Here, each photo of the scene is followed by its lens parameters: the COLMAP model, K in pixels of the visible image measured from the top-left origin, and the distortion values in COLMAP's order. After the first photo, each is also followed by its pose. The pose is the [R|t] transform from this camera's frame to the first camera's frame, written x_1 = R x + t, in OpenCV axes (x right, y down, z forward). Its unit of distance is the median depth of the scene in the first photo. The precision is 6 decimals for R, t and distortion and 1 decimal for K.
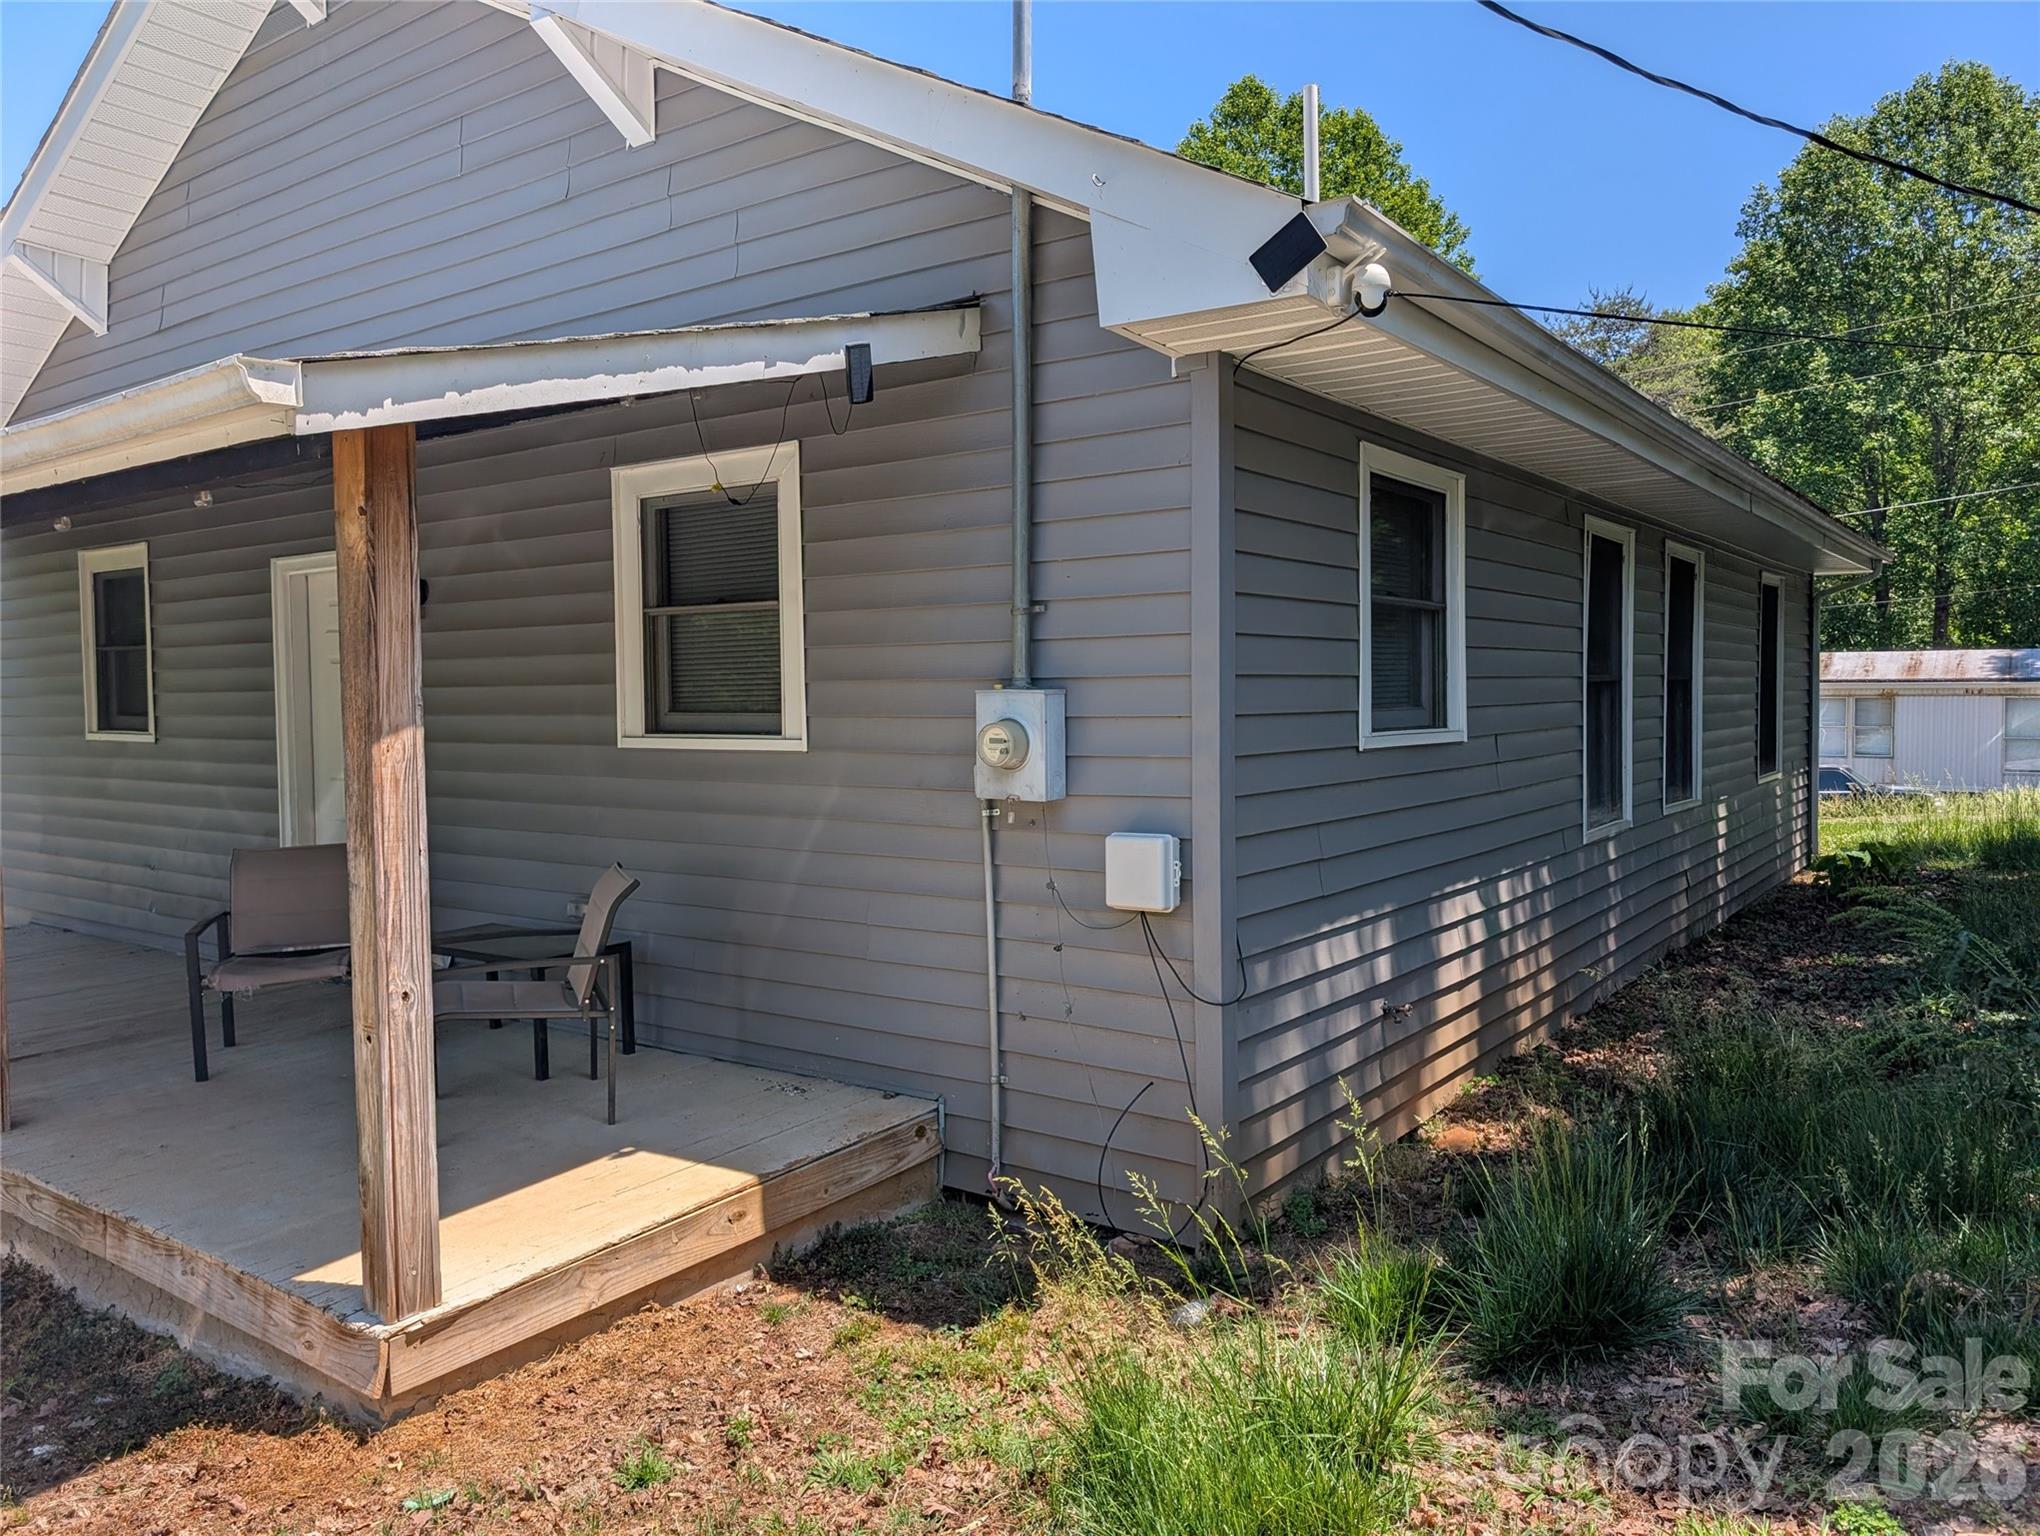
lens RADIAL K [[1461.0, 0, 1008.7], [0, 1461.0, 761.5], [0, 0, 1]] dist [0.037579, -0.032863]
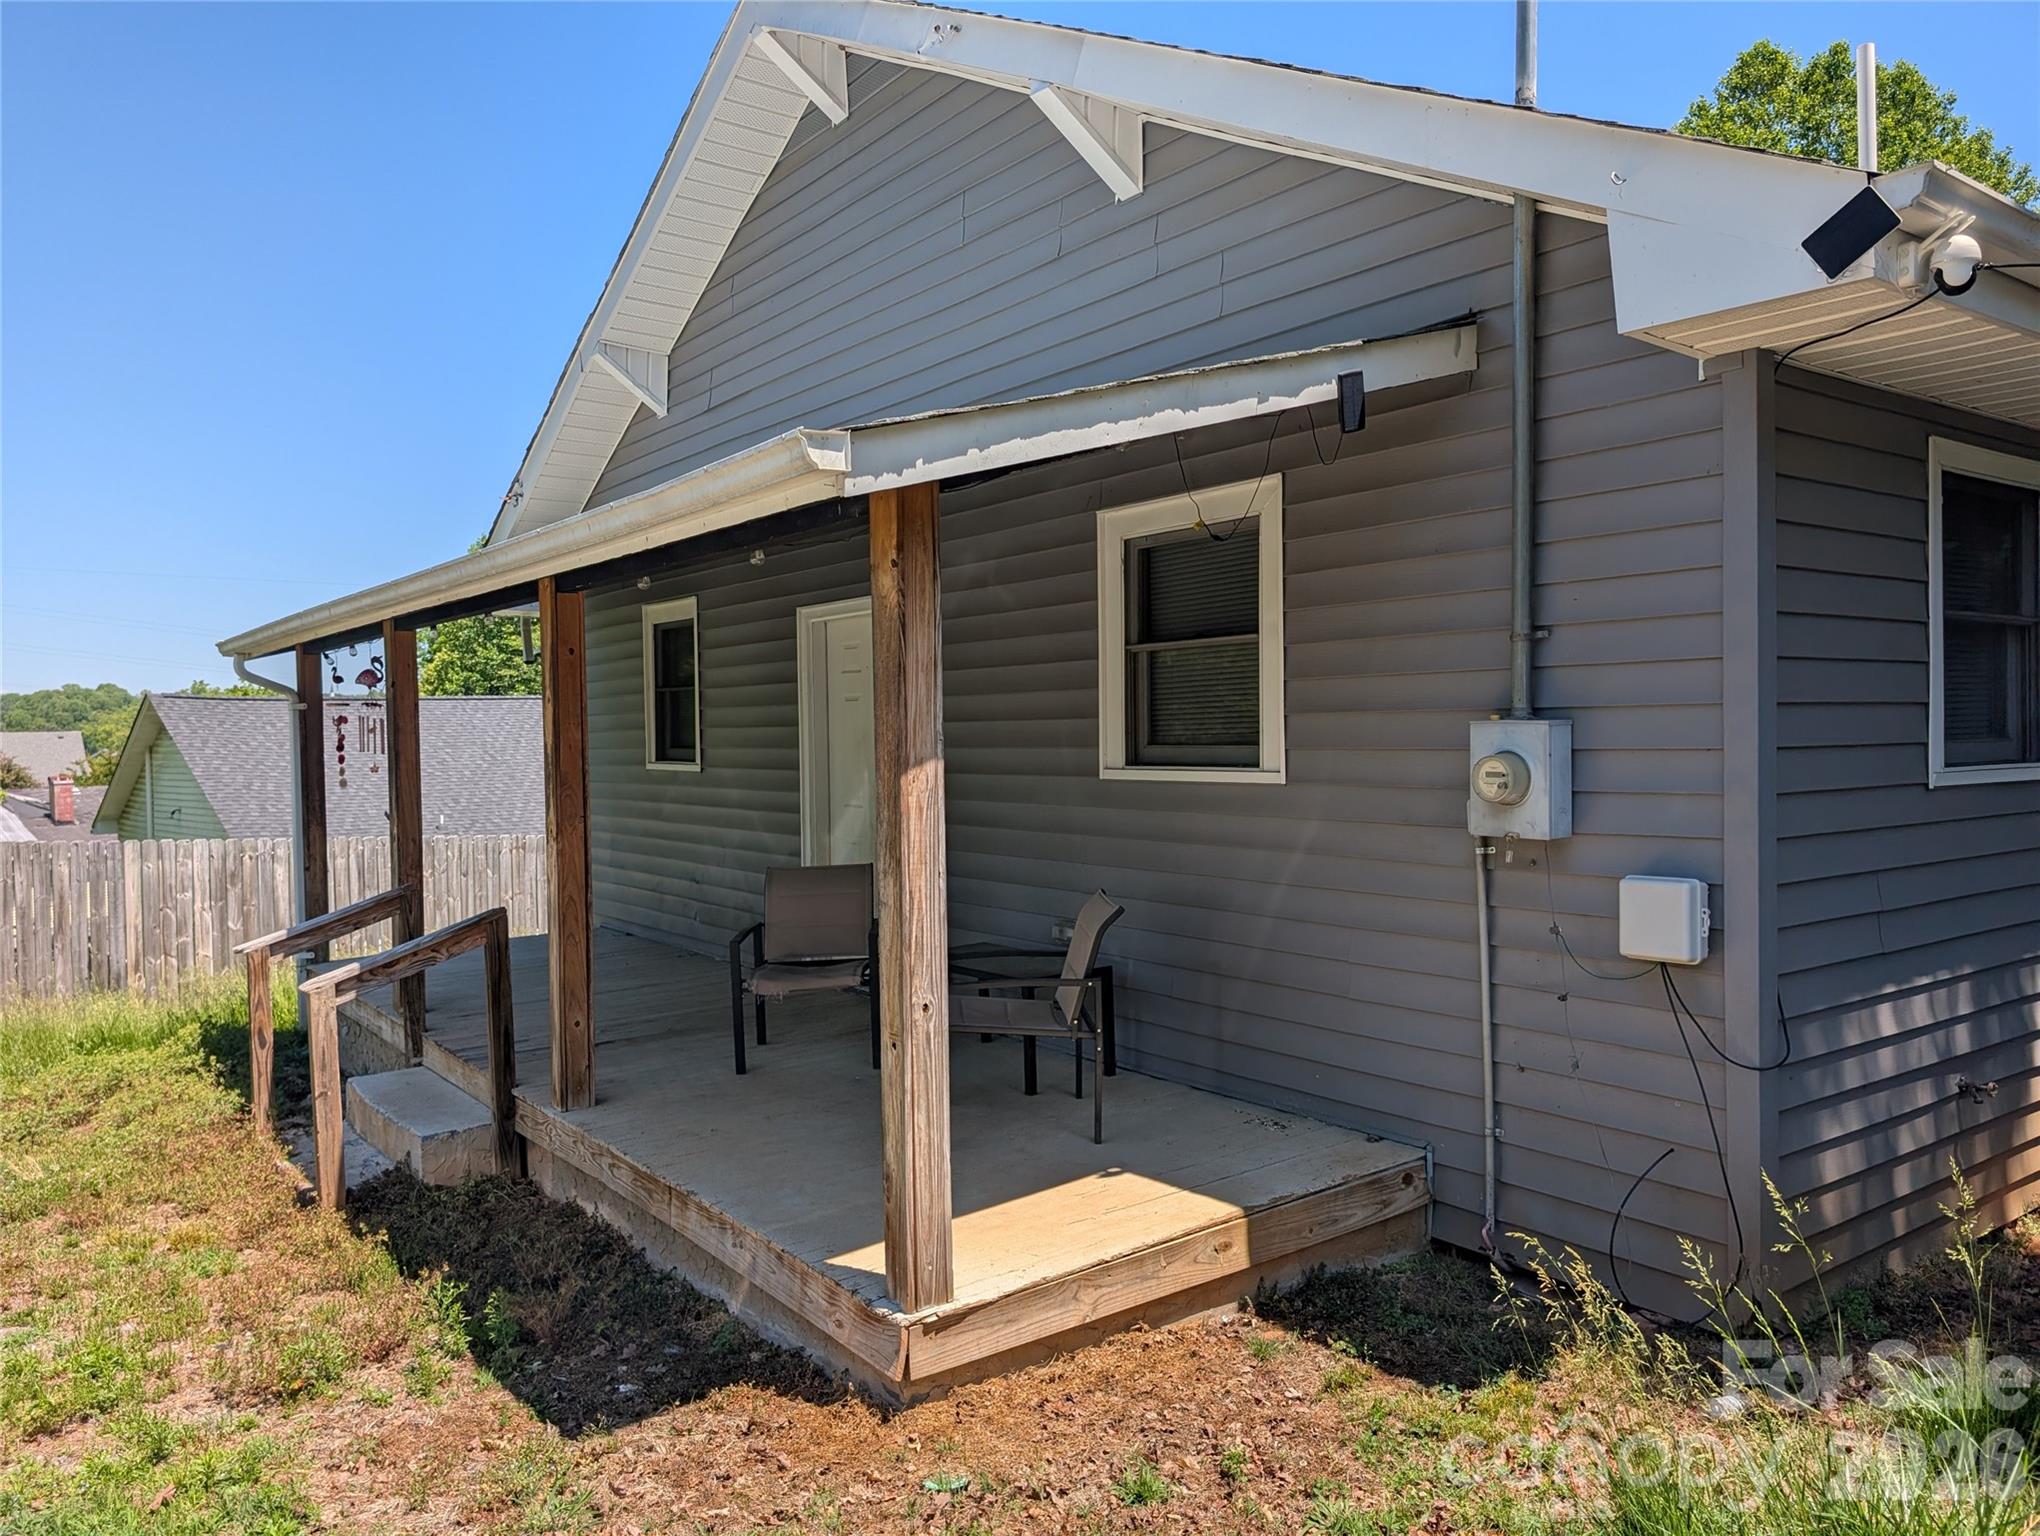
lens RADIAL K [[1461.0, 0, 1010.5], [0, 1461.0, 770.0], [0, 0, 1]] dist [0.037579, -0.032863]
pose [[0.953492, 0.004416, -0.301386, -0.019686], [-0.009024, 0.999863, -0.013901, -0.001202], [0.301283, 0.015974, 0.953401, -0.006534]]
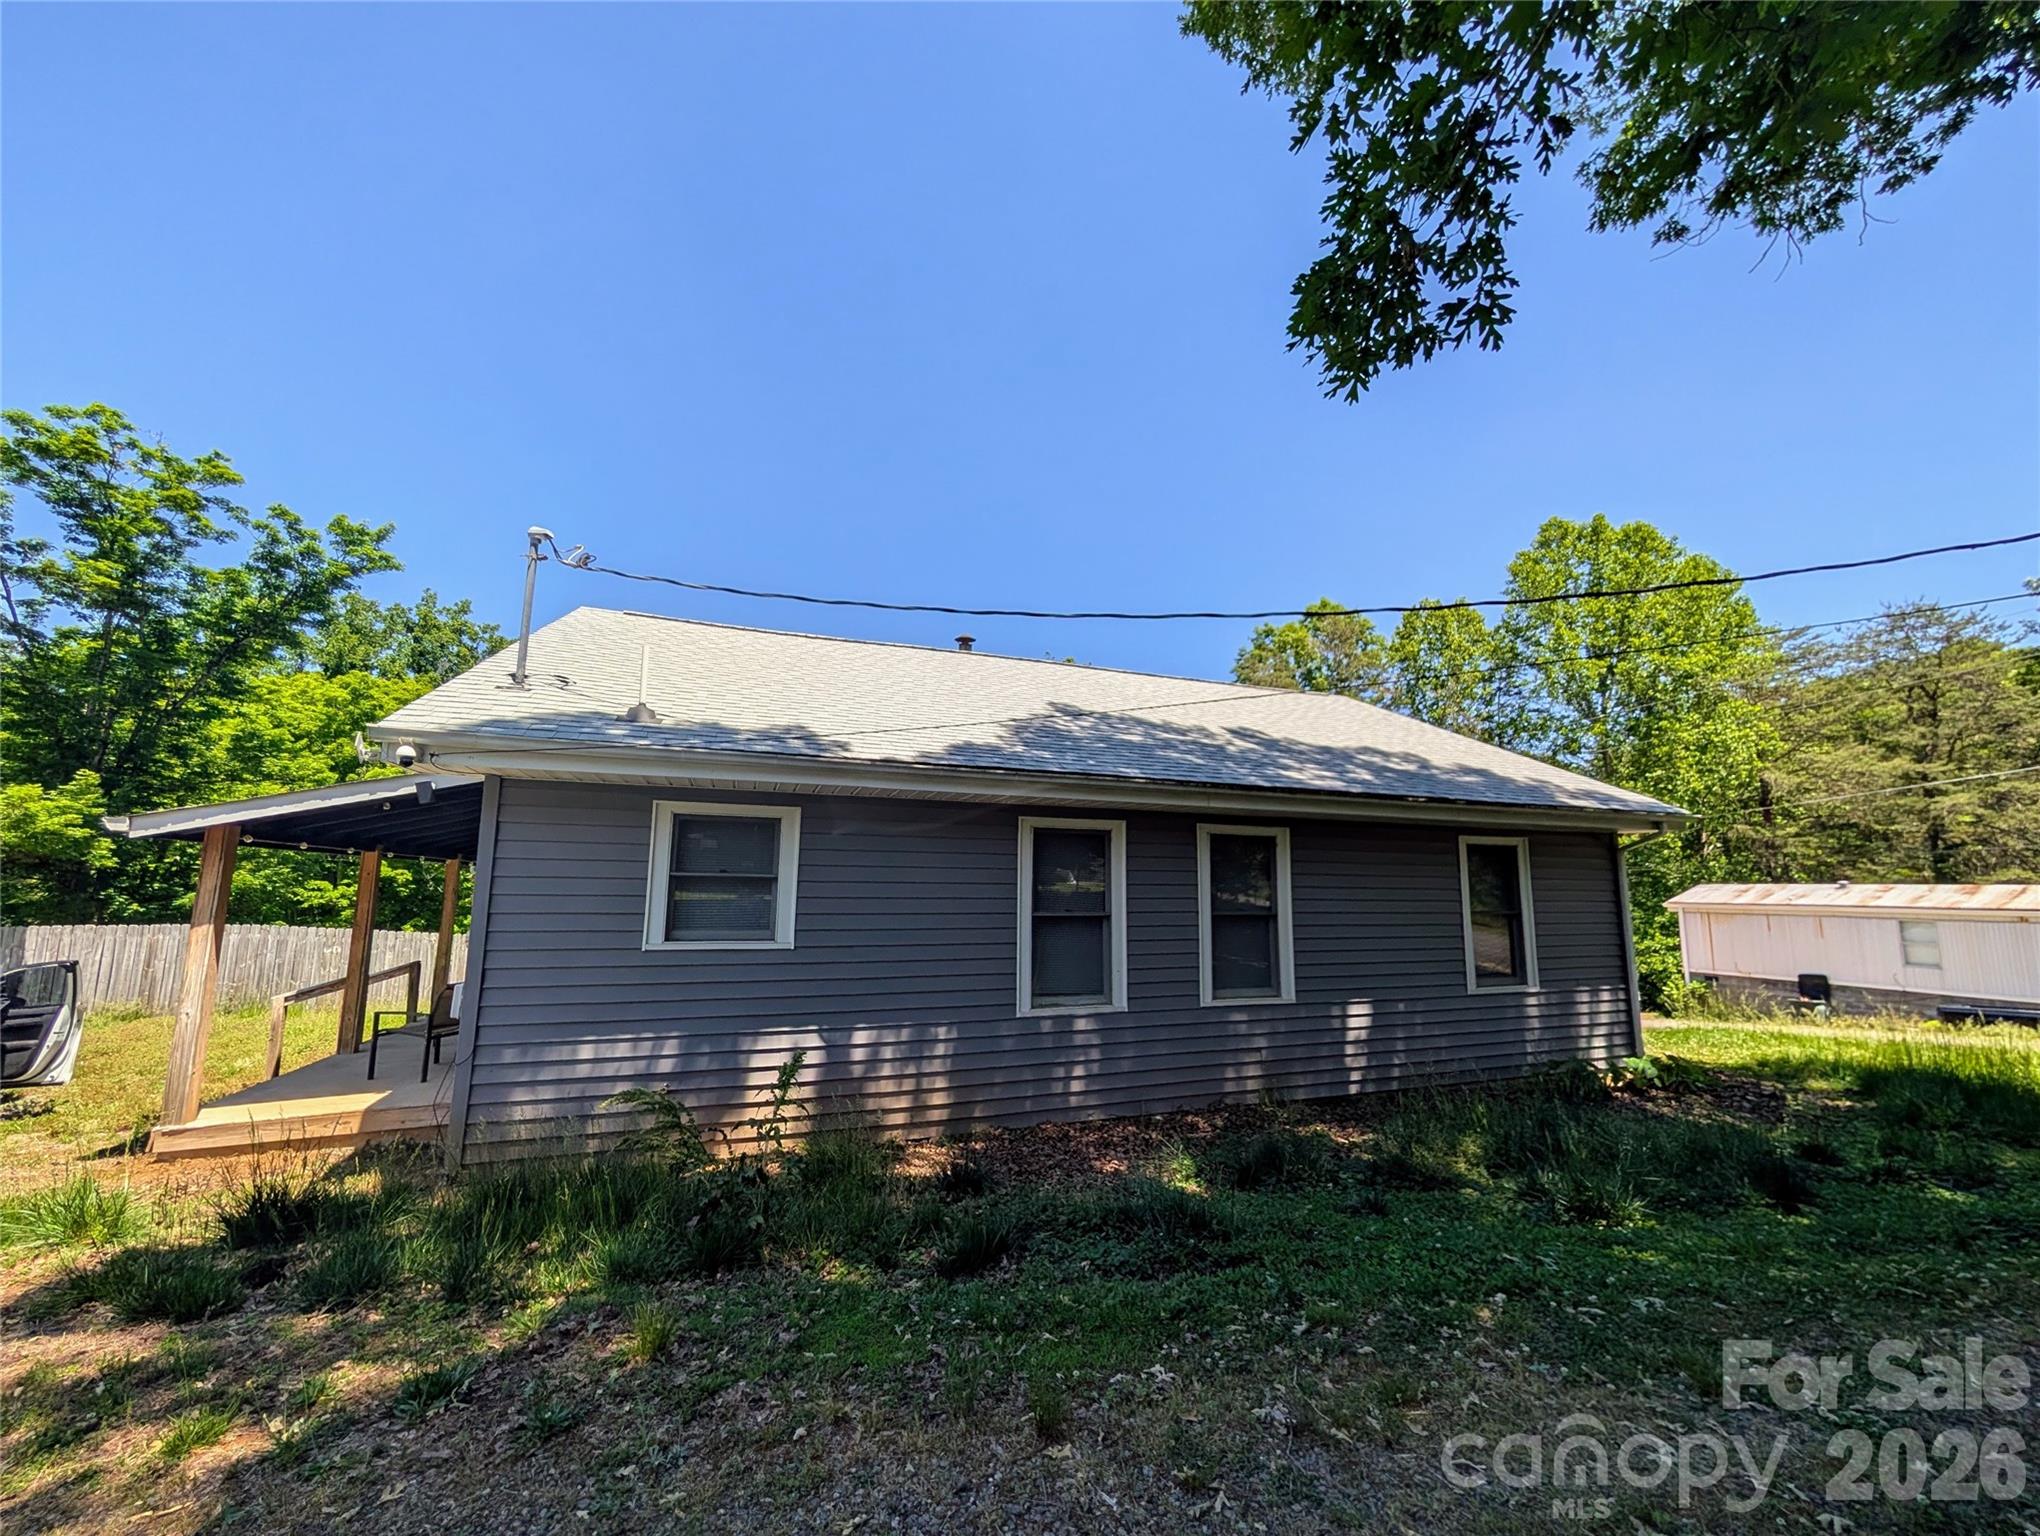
lens RADIAL K [[772.9, 0, 1027.0], [0, 772.9, 777.0], [0, 0, 1]] dist [-0.000967, 0.000898]
pose [[0.832039, -0.062336, -0.551204, 1.421950], [-0.045275, 0.982720, -0.179478, -0.082911], [0.552867, 0.174289, 0.814838, 0.416640]]
